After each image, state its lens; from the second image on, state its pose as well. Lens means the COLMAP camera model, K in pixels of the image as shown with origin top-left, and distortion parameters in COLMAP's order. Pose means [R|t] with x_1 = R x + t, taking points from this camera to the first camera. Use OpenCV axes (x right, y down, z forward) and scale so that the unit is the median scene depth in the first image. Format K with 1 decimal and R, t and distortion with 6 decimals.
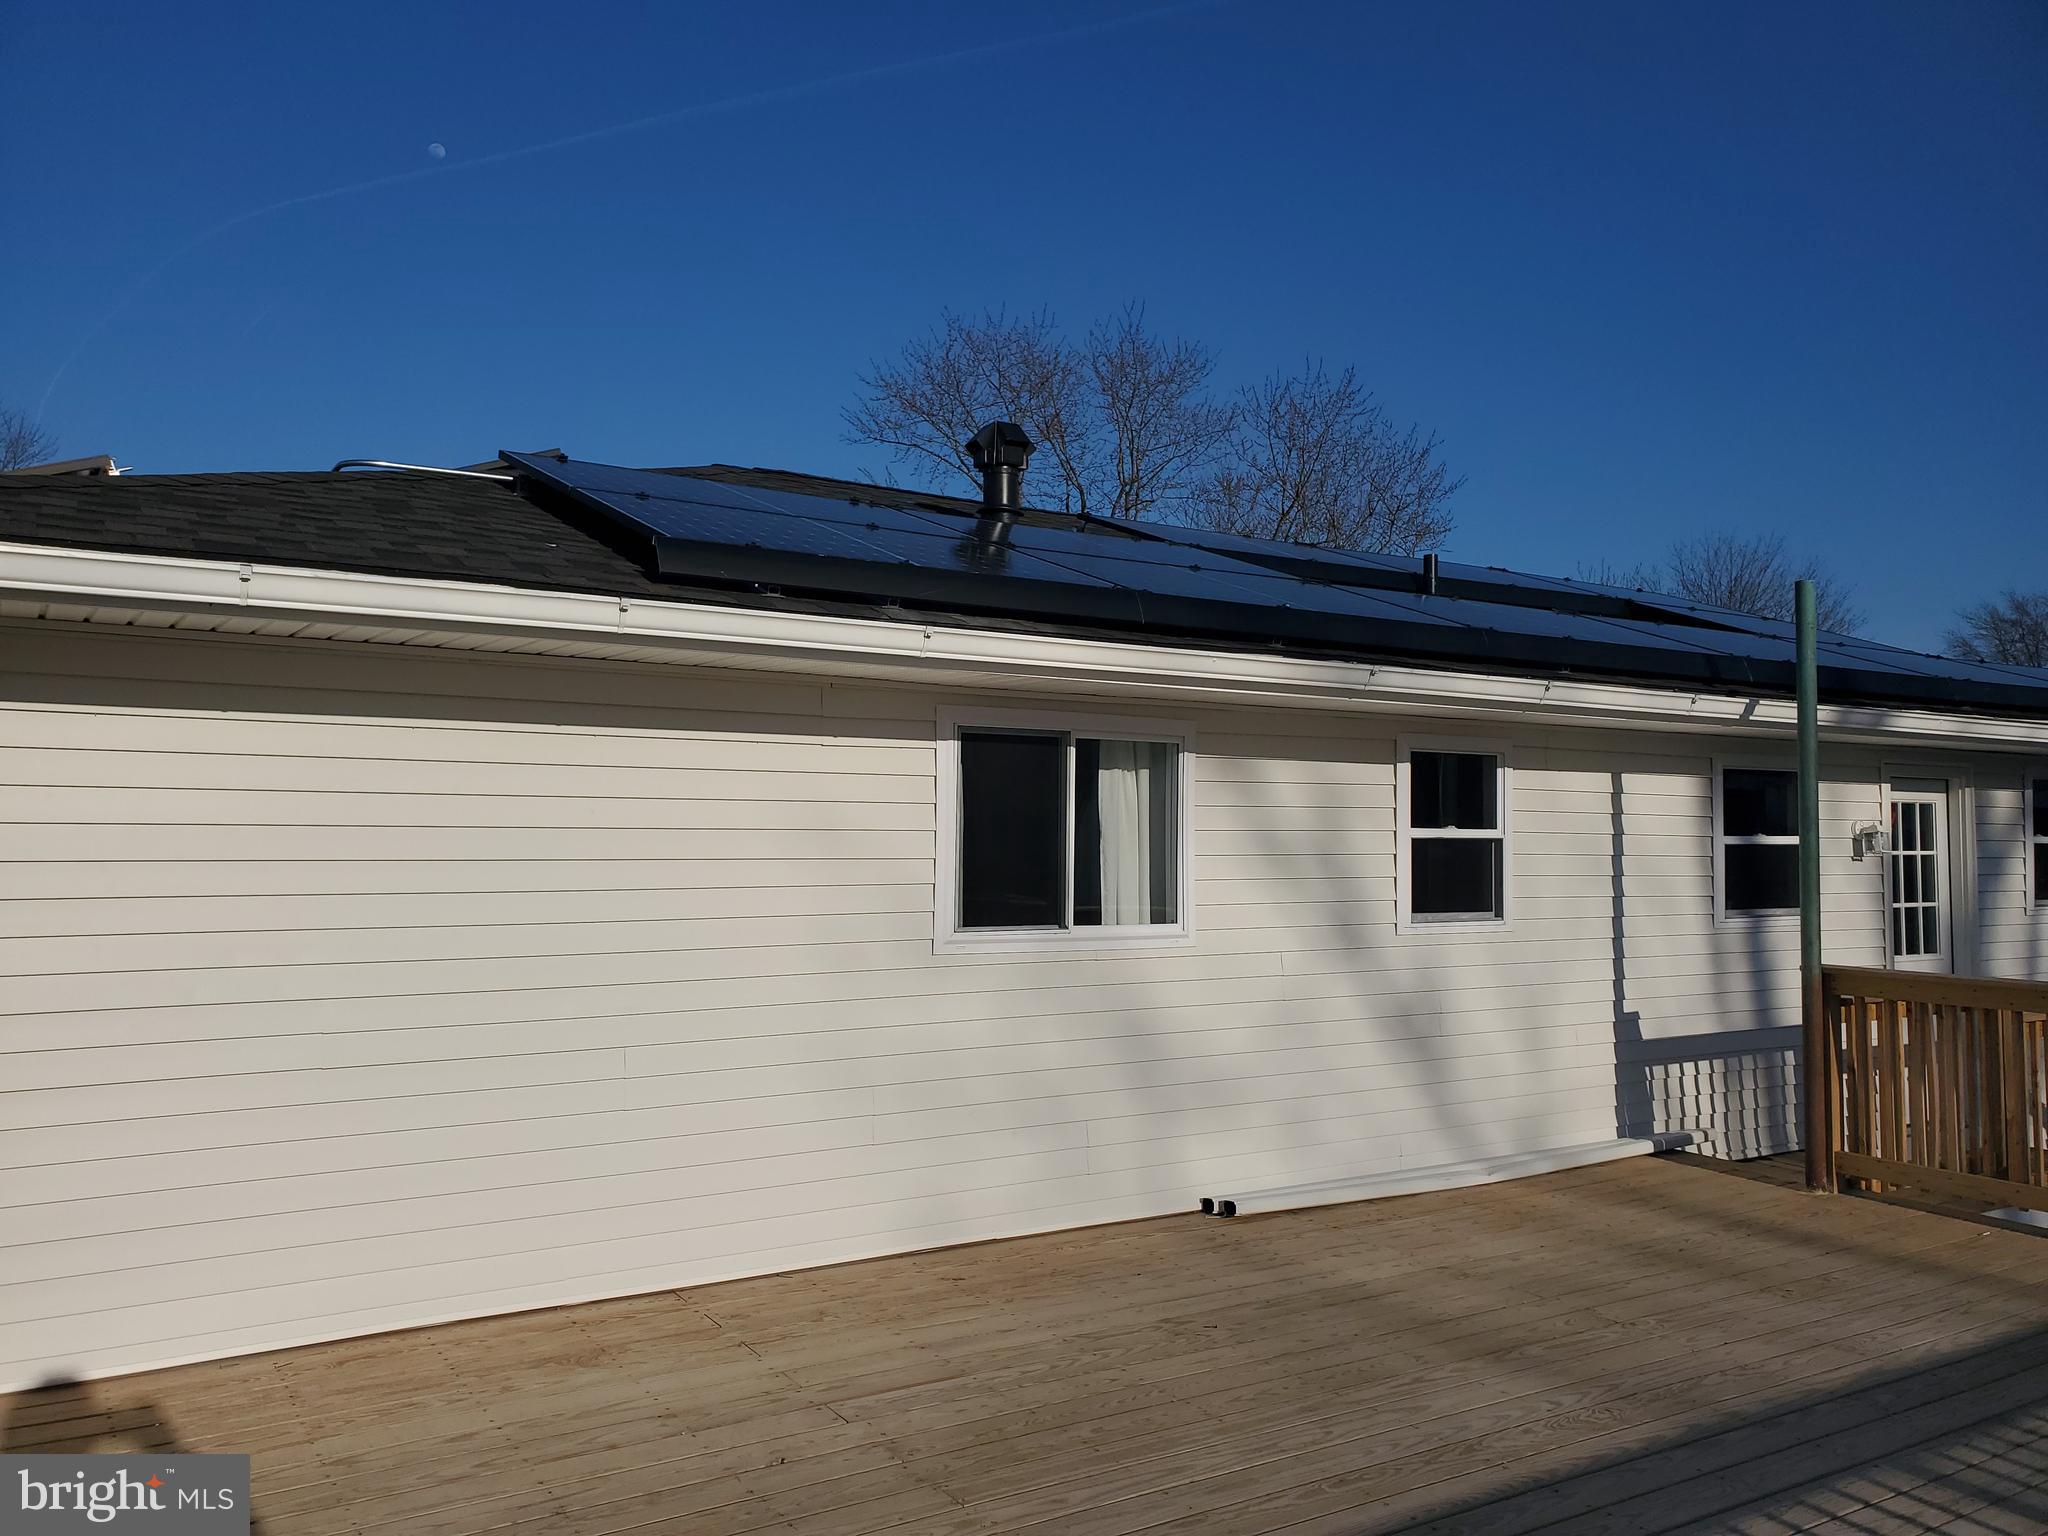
lens RADIAL K [[1602.7, 0, 1009.1], [0, 1602.7, 739.9], [0, 0, 1]] dist [-0.002541, 0.038429]
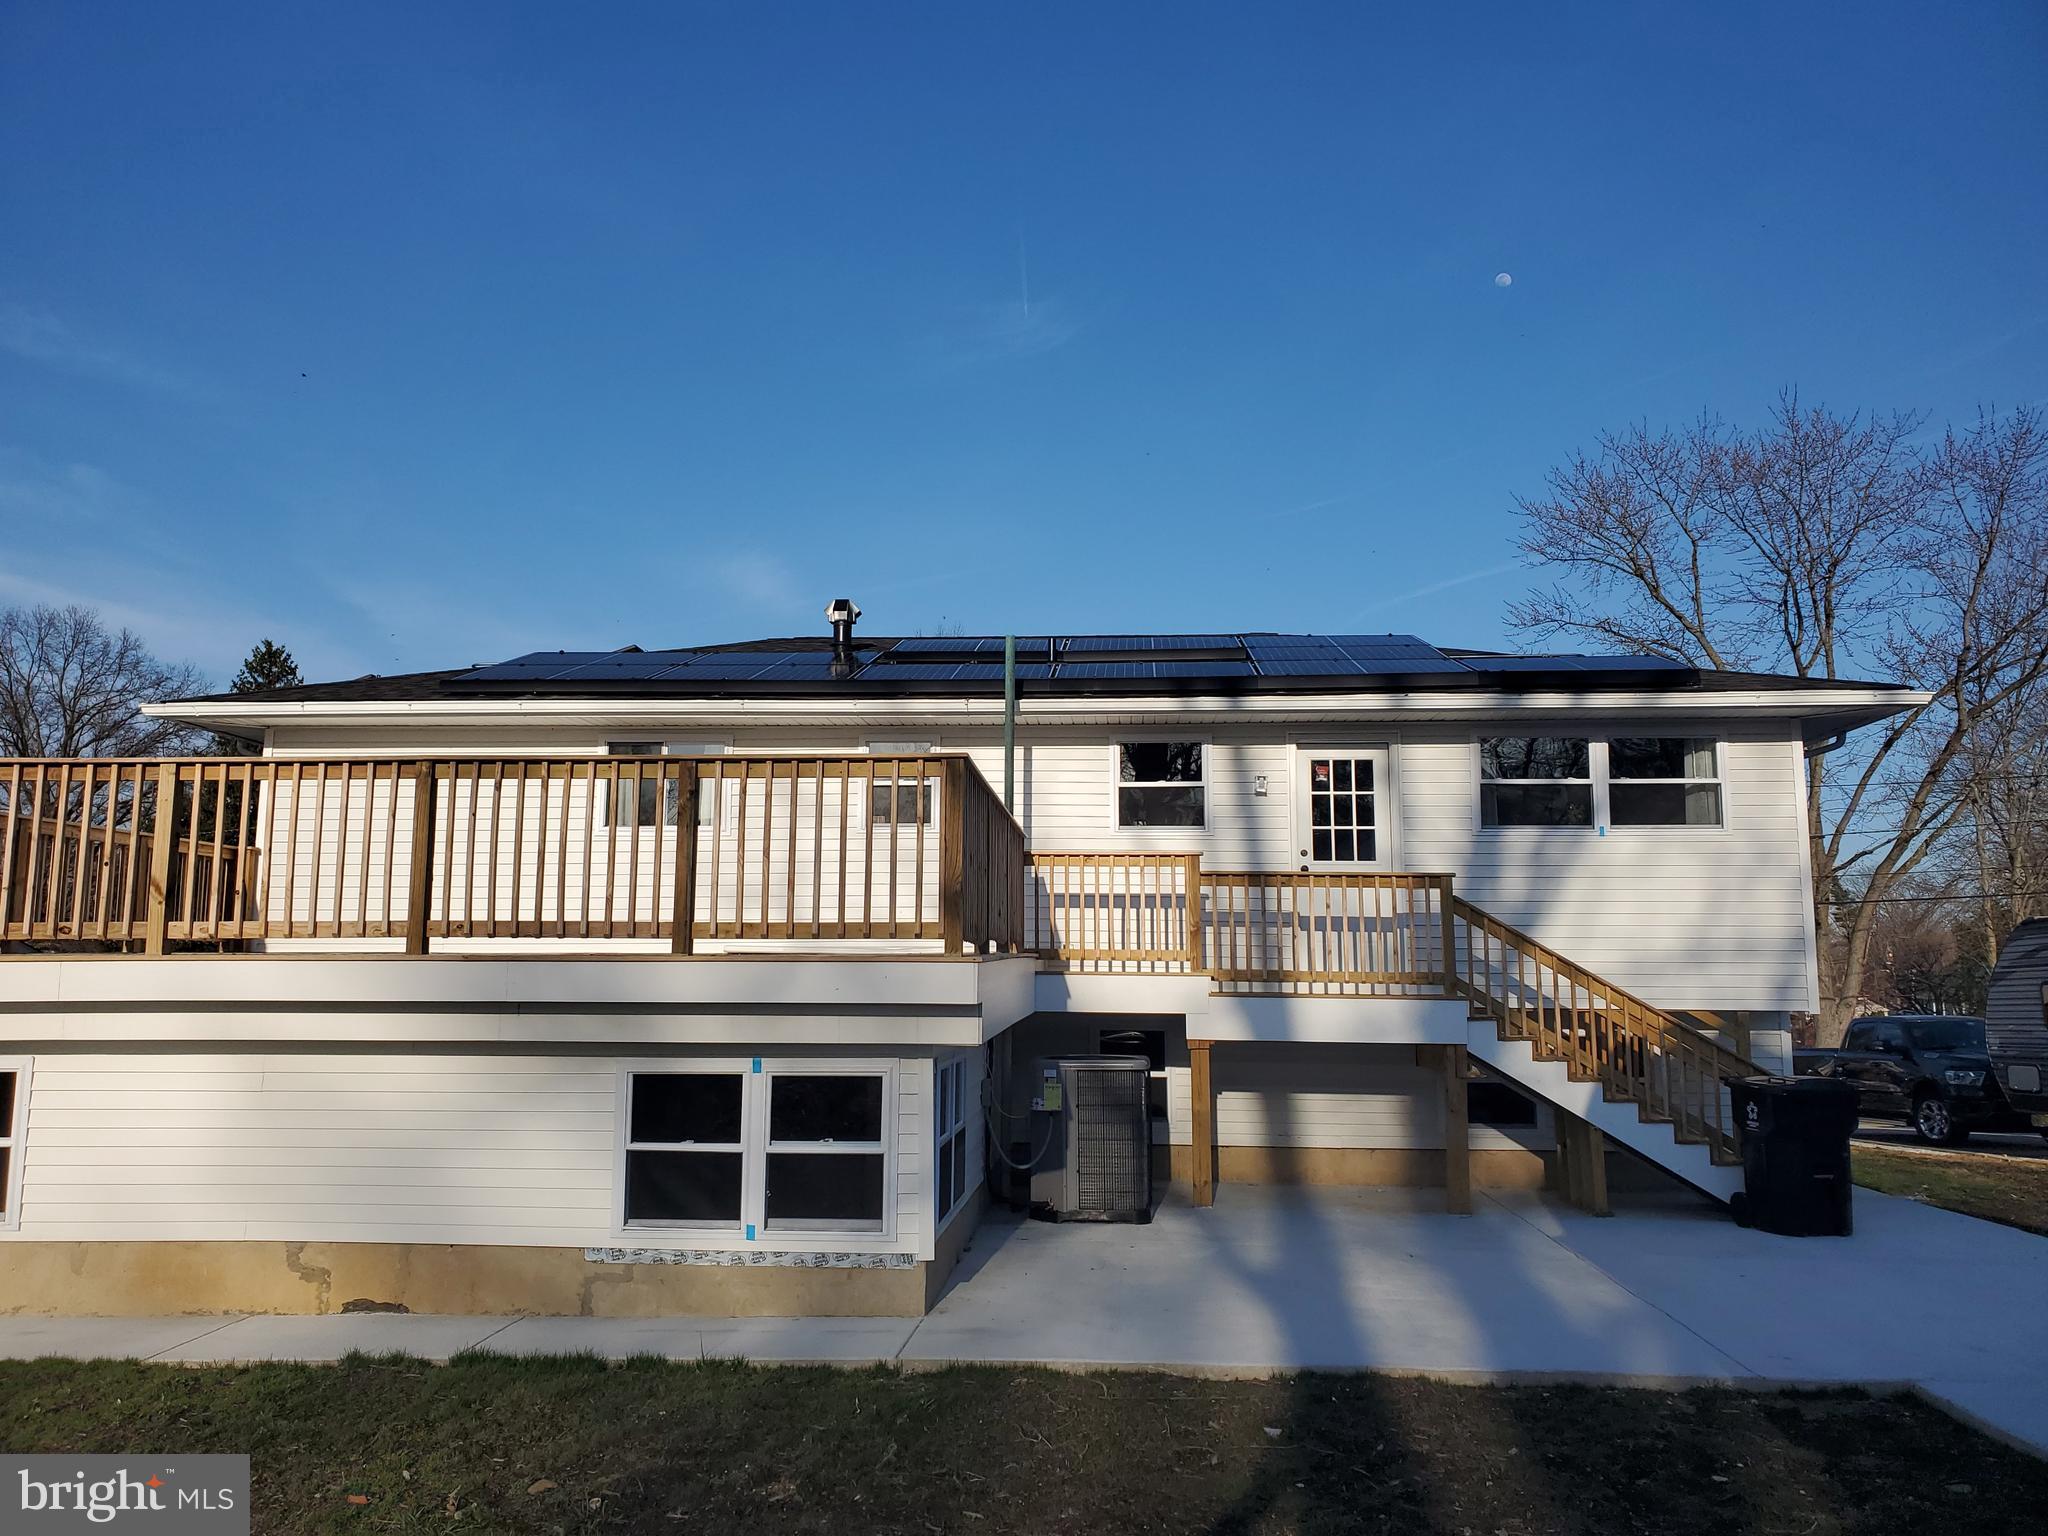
lens RADIAL K [[1602.7, 0, 1009.1], [0, 1602.7, 739.9], [0, 0, 1]] dist [-0.002541, 0.038429]
pose [[0.802827, -0.089903, -0.589395, 1.543211], [0.033019, 0.993753, -0.106604, 0.220021], [0.595297, 0.066124, 0.800780, -0.485792]]
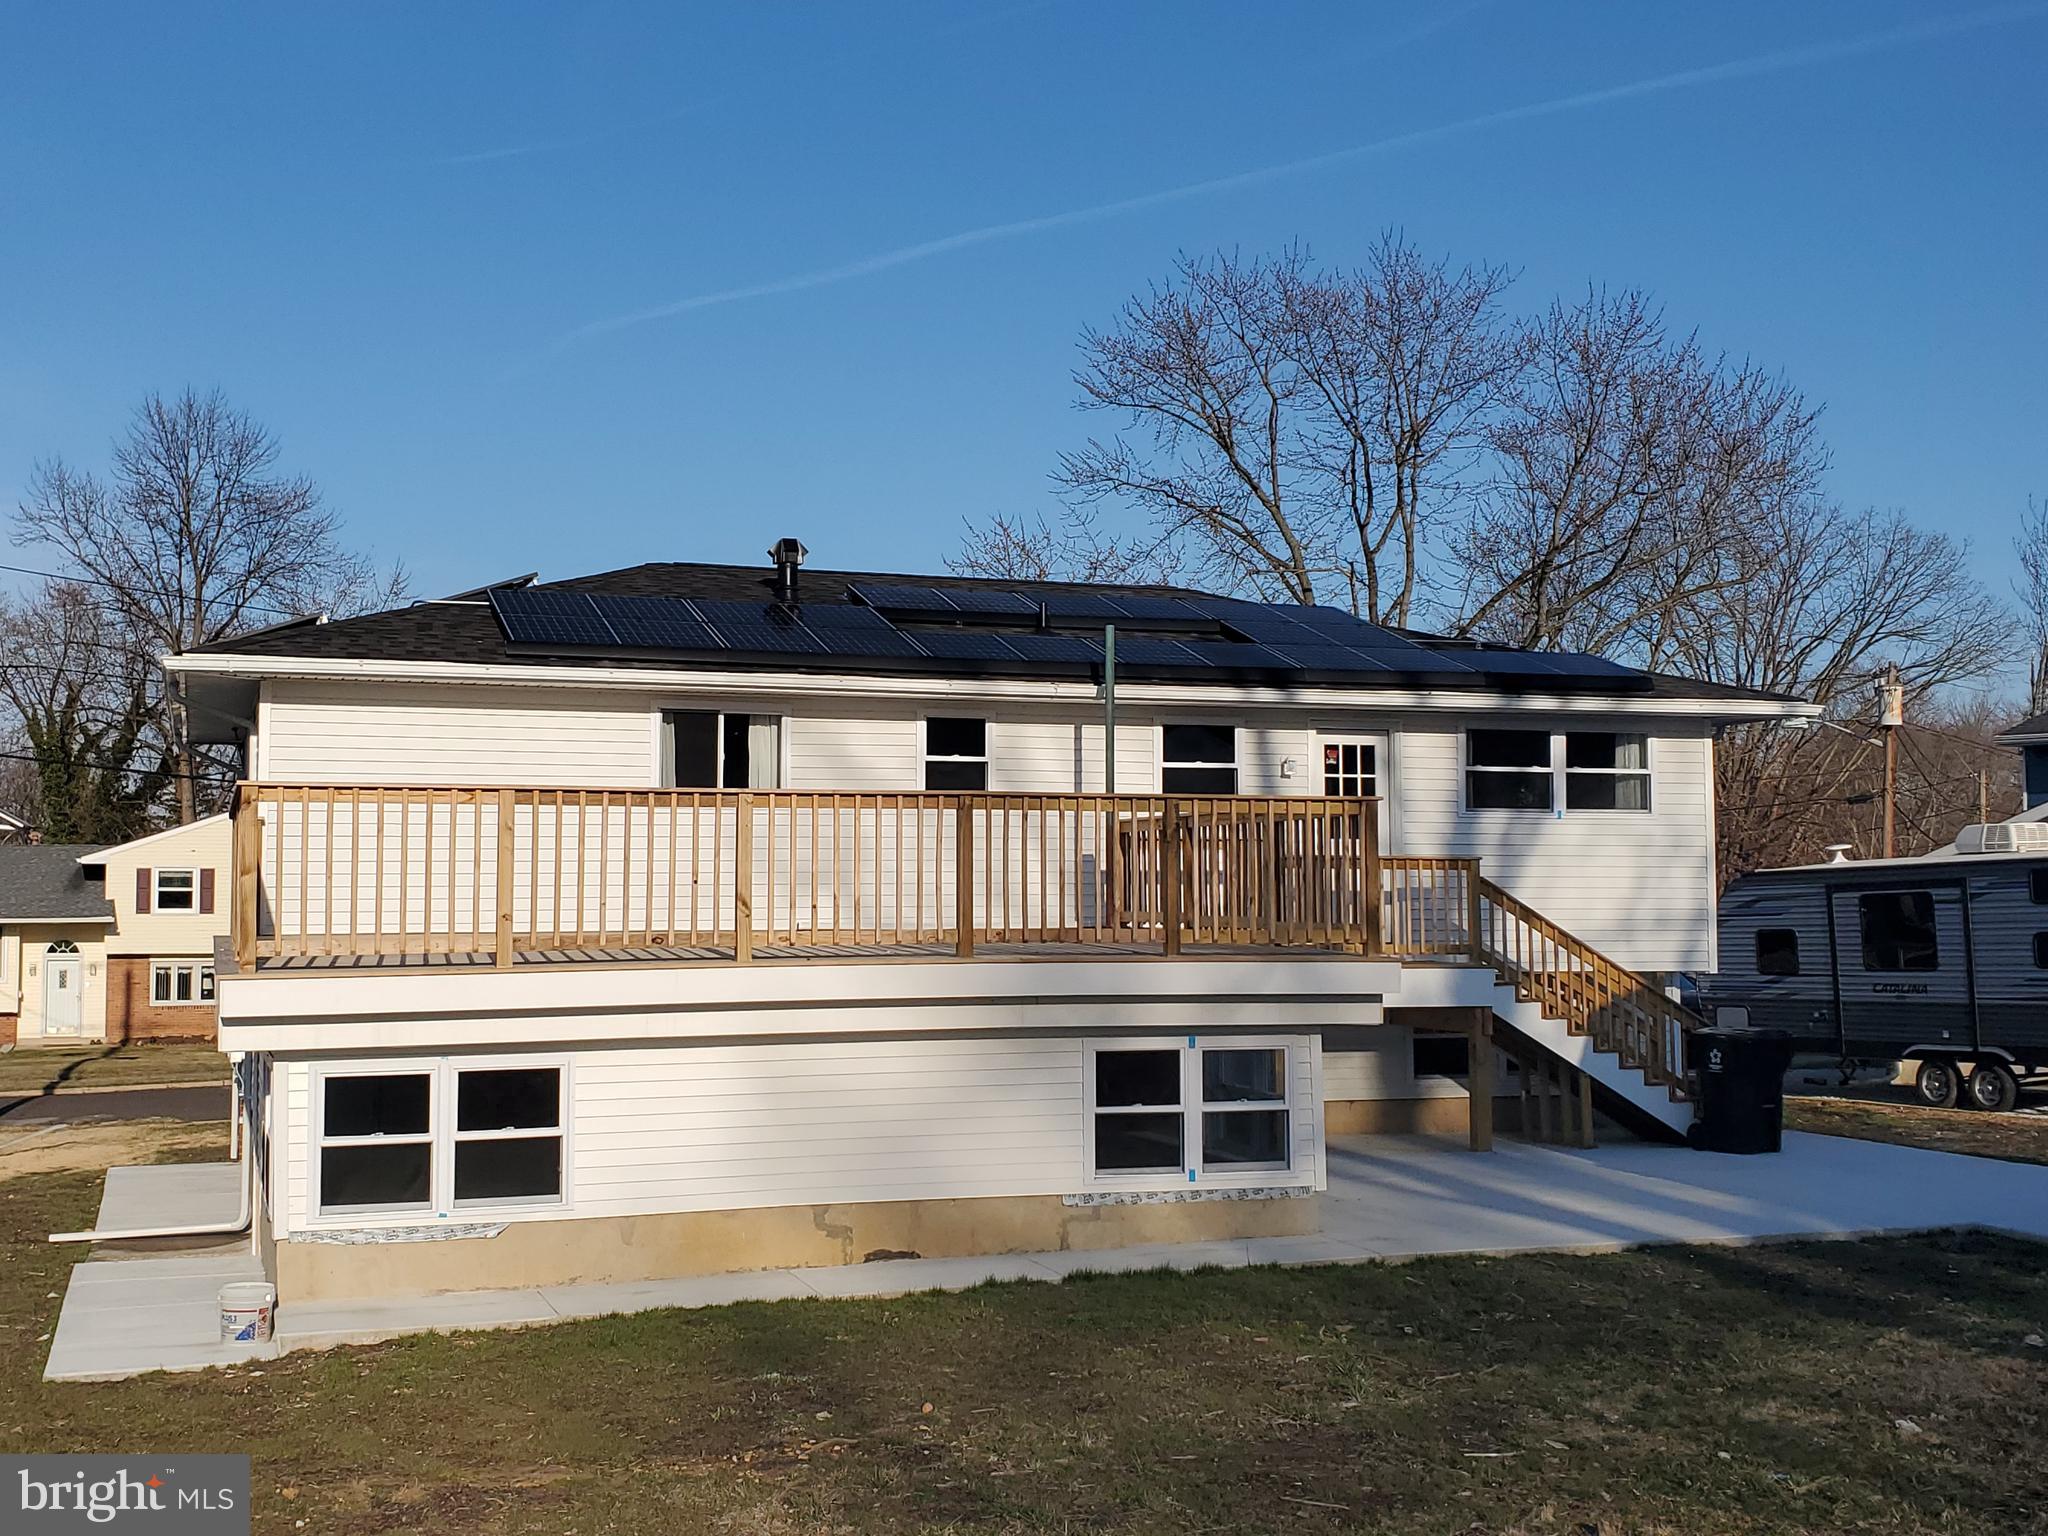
lens RADIAL K [[2347.5, 0, 978.4], [0, 2347.5, 764.8], [0, 0, 1]] dist [0.209882, -0.750674]
pose [[0.969554, -0.018498, -0.244179, 1.005399], [0.019113, 0.999817, 0.000146, 0.067729], [0.244132, -0.004809, 0.969730, -1.779924]]
